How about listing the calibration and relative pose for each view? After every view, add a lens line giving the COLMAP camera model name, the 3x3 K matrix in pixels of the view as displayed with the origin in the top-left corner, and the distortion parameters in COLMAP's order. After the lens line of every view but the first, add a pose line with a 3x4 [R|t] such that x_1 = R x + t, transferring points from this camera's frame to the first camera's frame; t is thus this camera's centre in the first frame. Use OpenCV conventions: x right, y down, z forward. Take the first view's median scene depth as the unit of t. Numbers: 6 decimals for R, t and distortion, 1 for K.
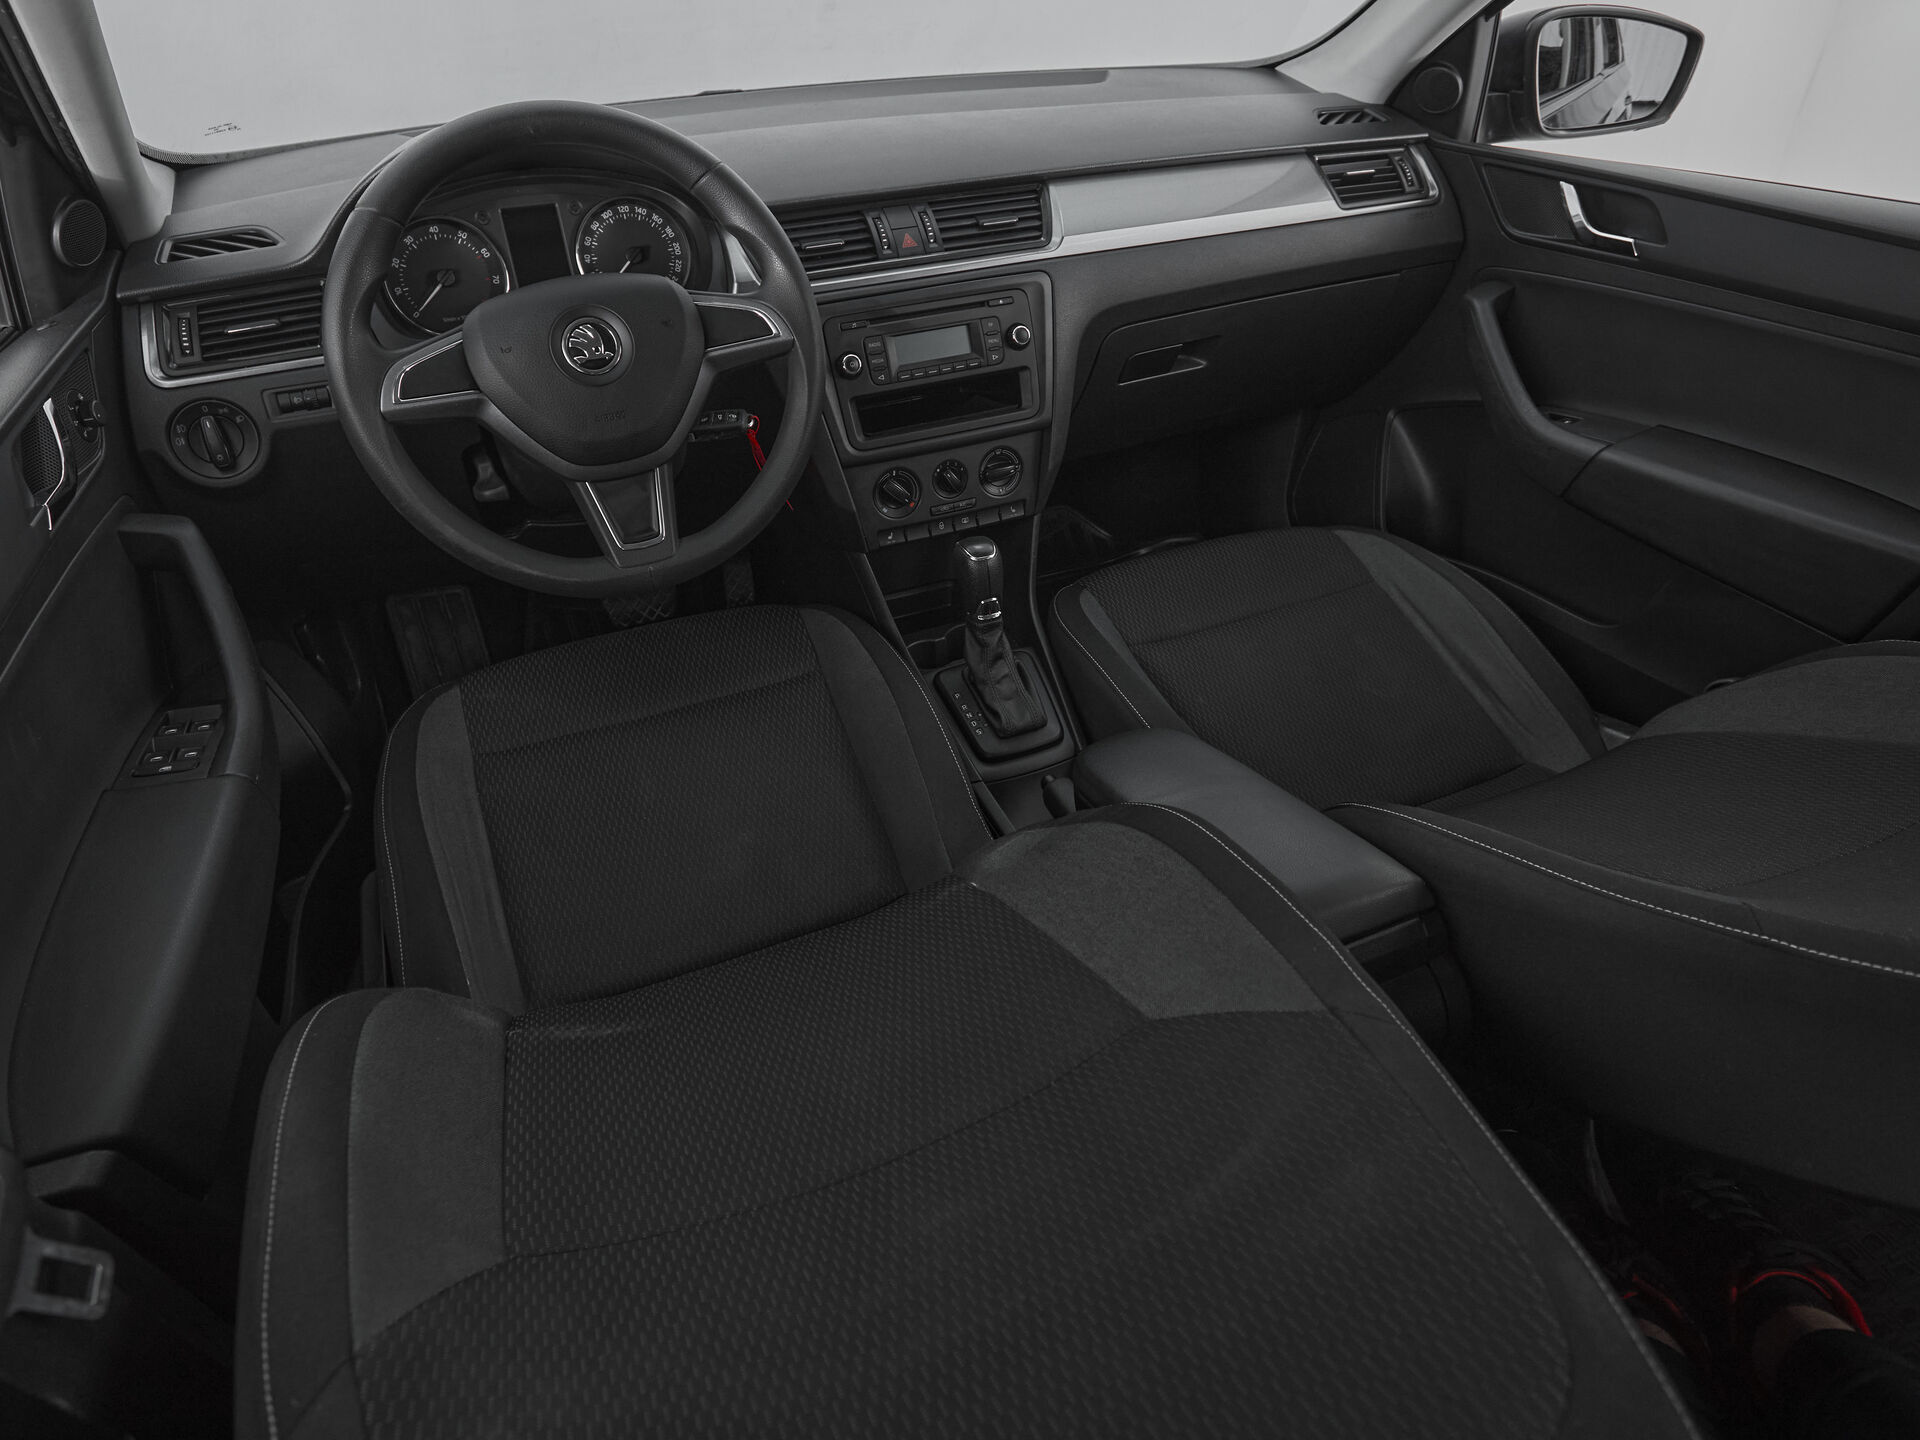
lens RADIAL K [[1125.0, 0, 937.7], [0, 1125.0, 691.9], [0, 0, 1]] dist [-0.012030, 0.003871]
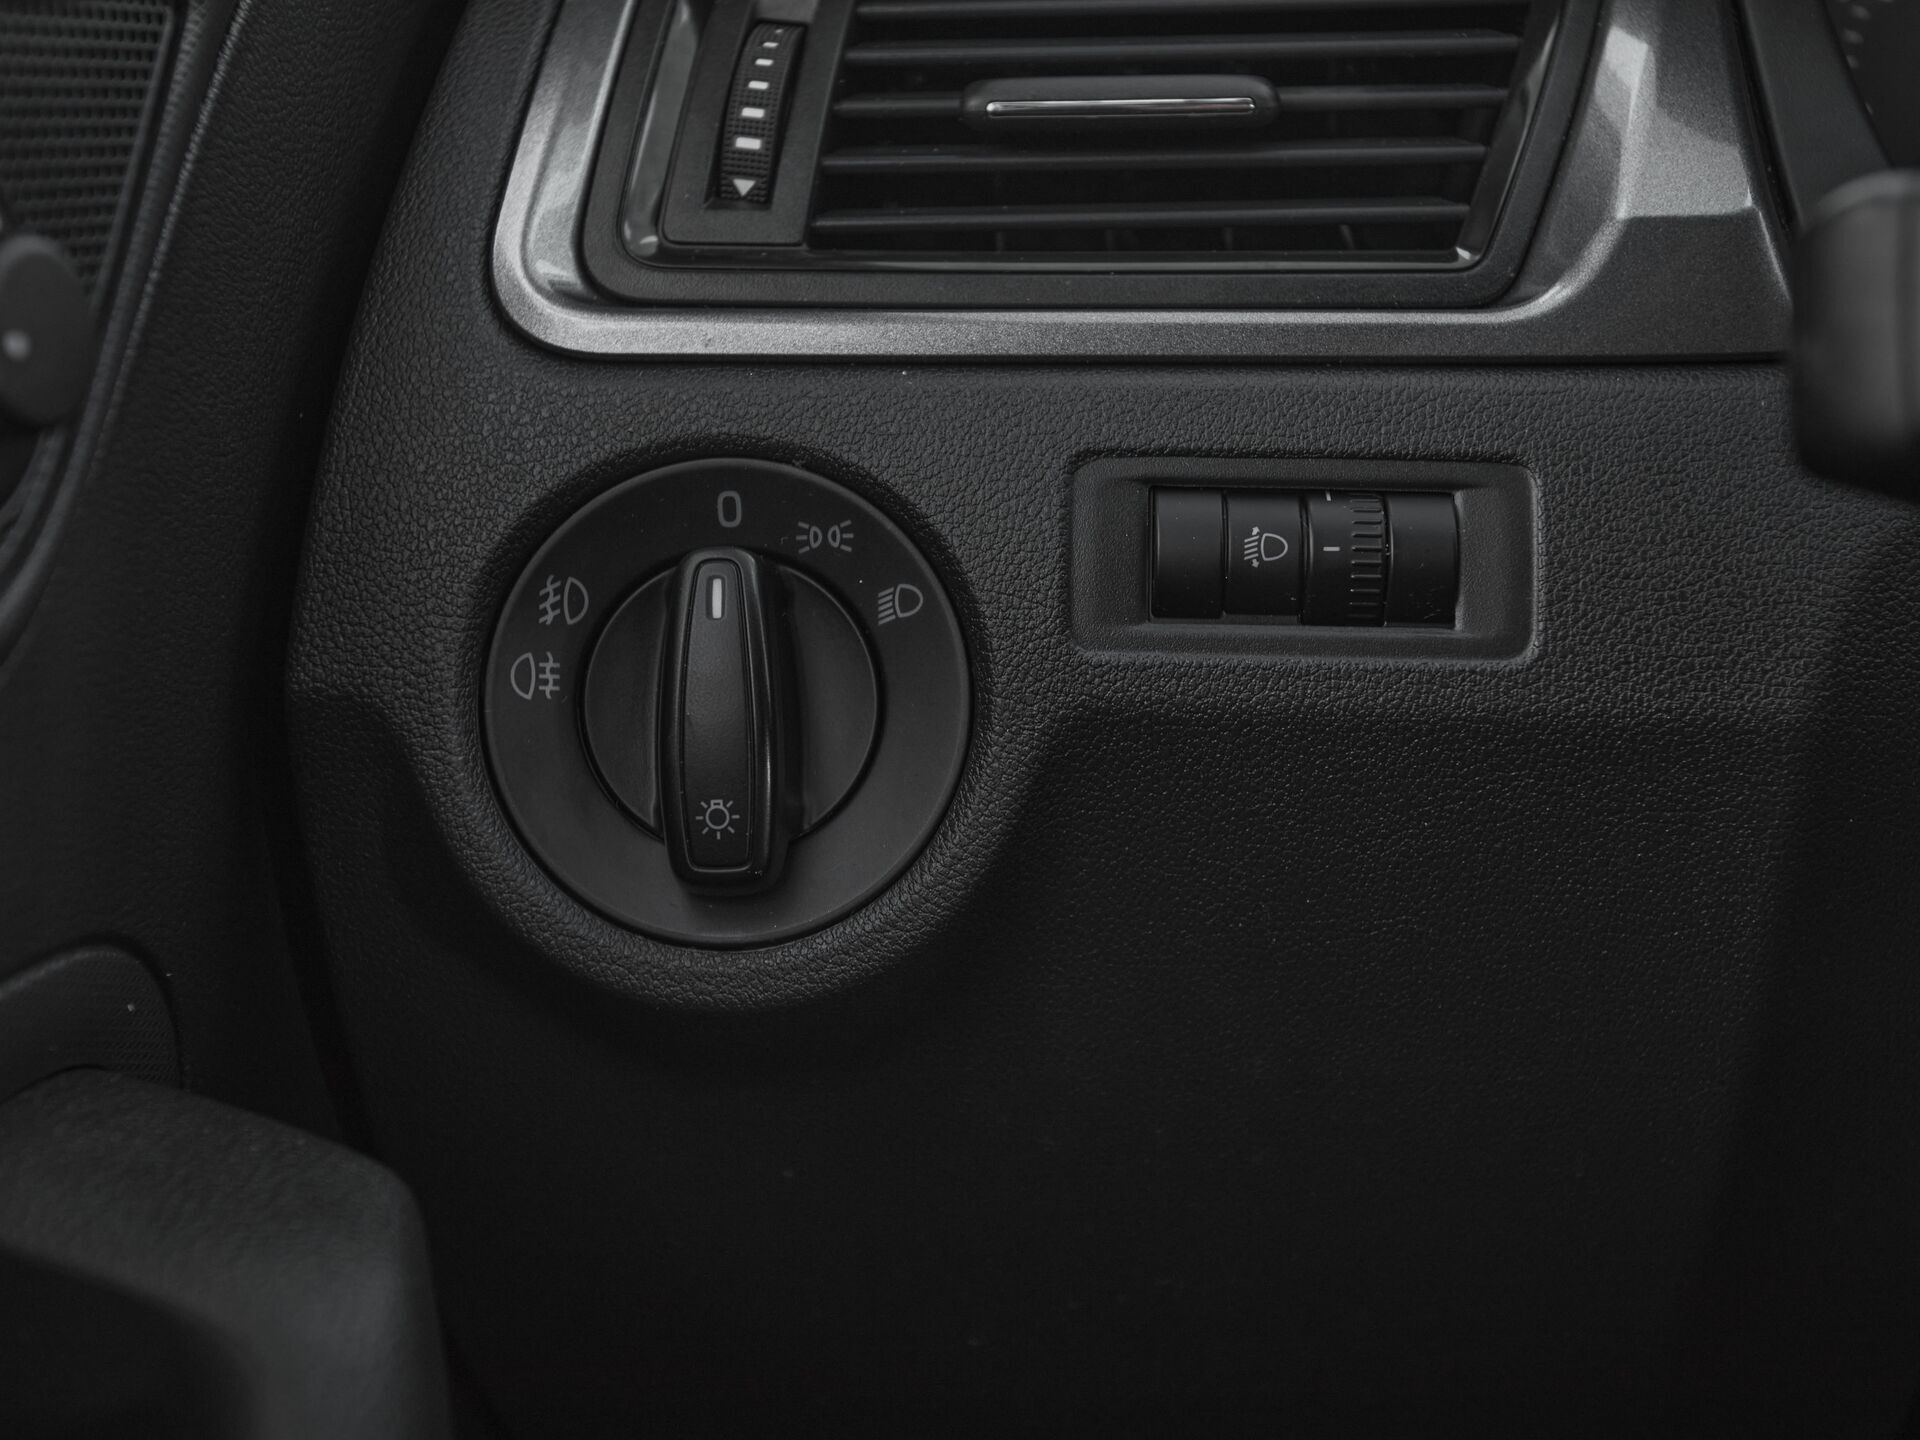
lens RADIAL K [[2344.6, 0, 962.5], [0, 2344.6, 724.2], [0, 0, 1]] dist [0.030274, 0.000000]
pose [[0.881216, 0.154709, -0.446681, -0.387865], [-0.281963, 0.930453, -0.233995, -0.128353], [0.379415, 0.332148, 0.863552, 0.604182]]
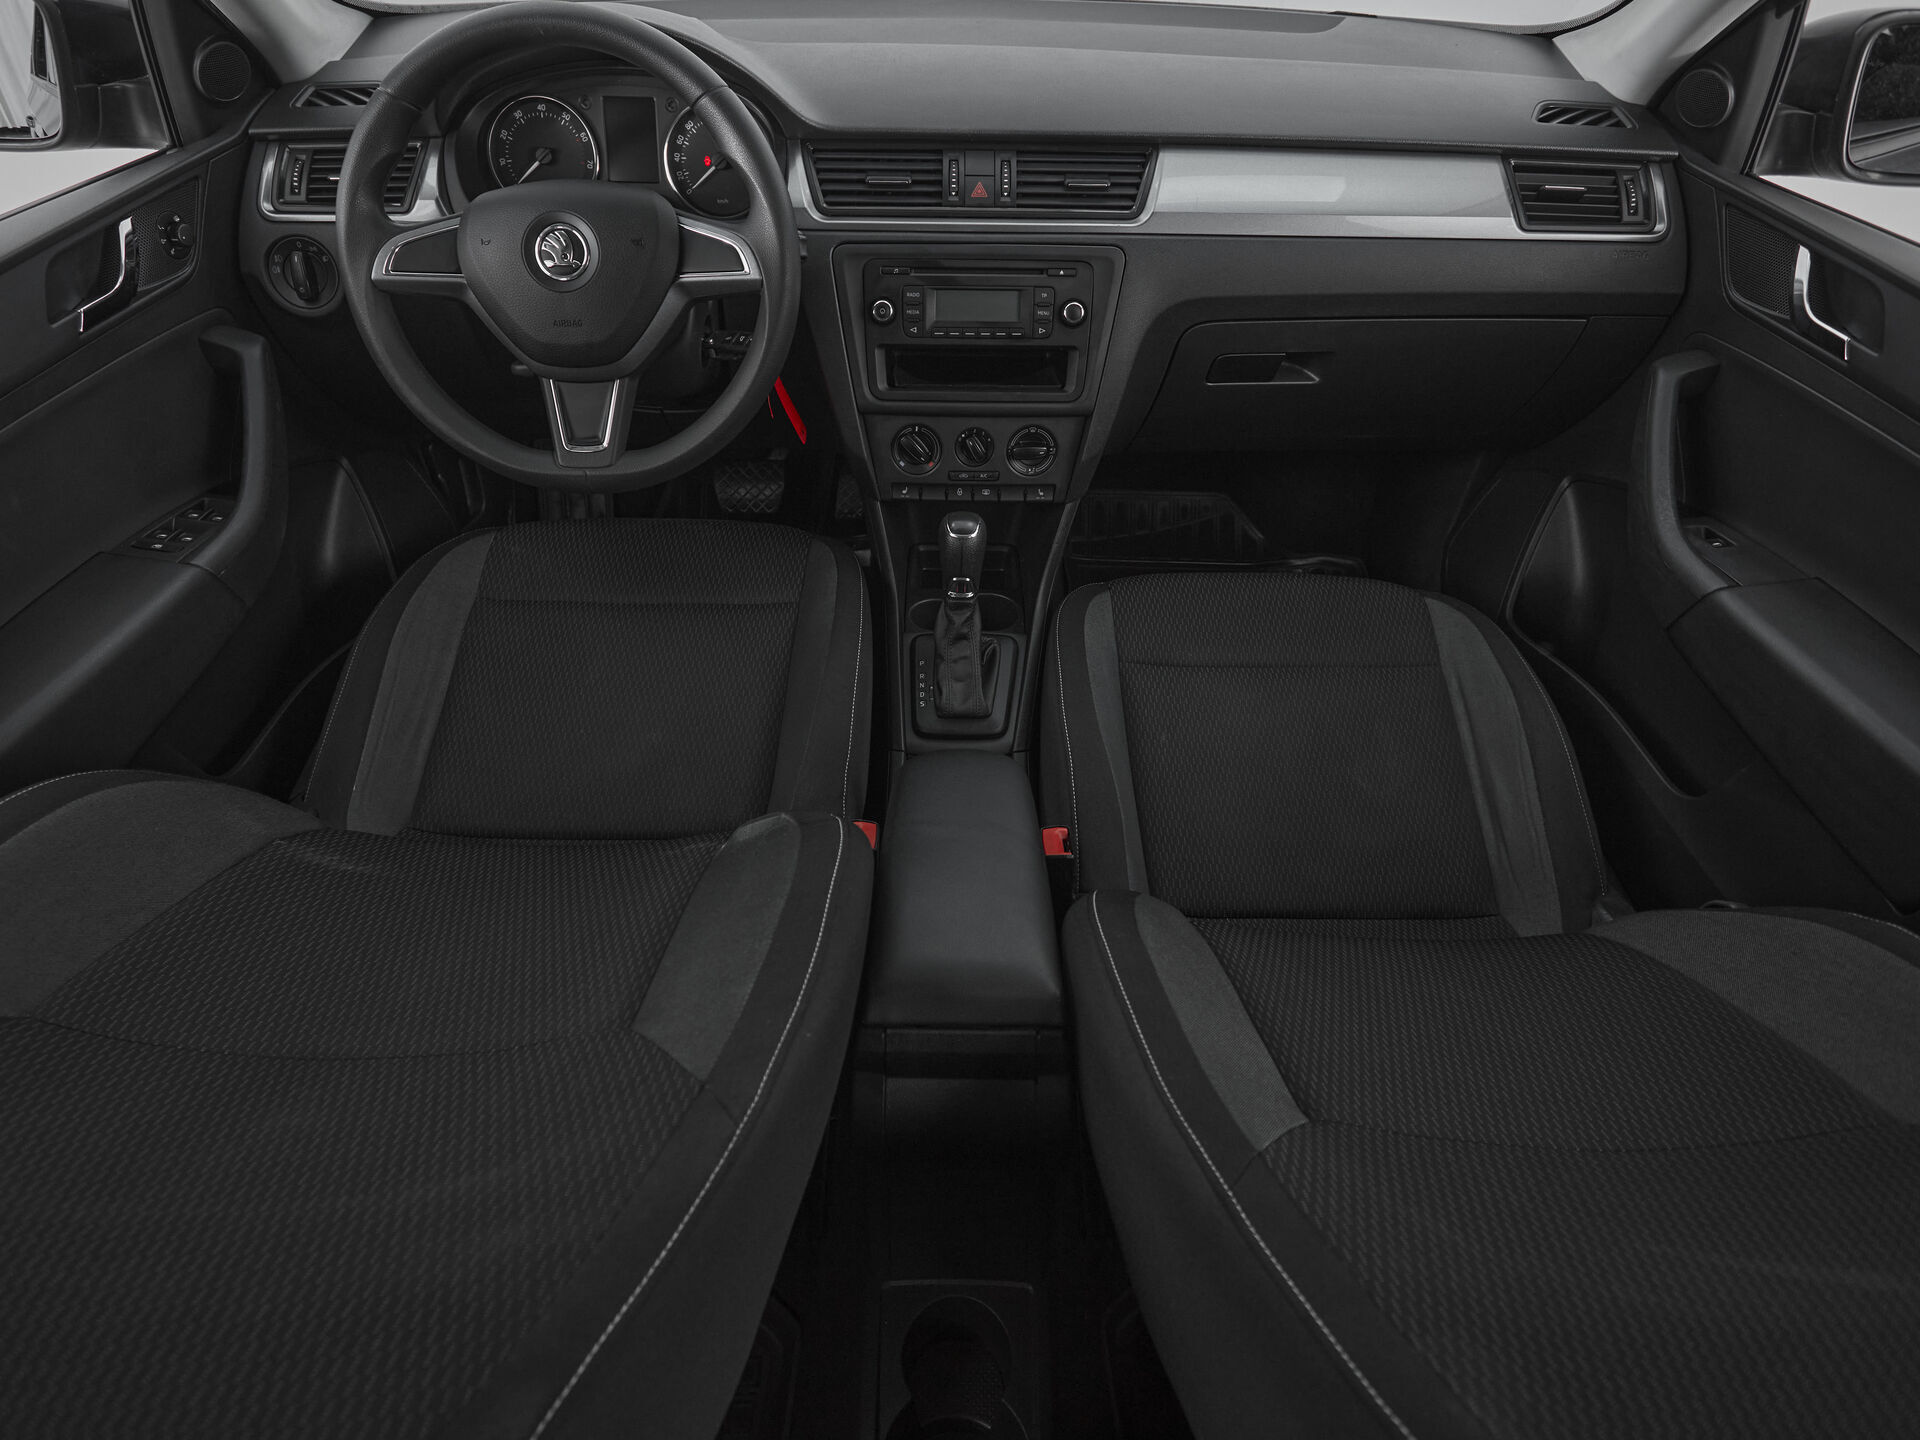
lens RADIAL K [[1113.7, 0, 944.1], [0, 1113.7, 718.3], [0, 0, 1]] dist [0.008497, -0.005887]
pose [[0.921441, 0.286770, -0.262124, 0.321681], [-0.257097, 0.955896, 0.142002, -0.099316], [0.291285, -0.063455, 0.954529, 0.057676]]
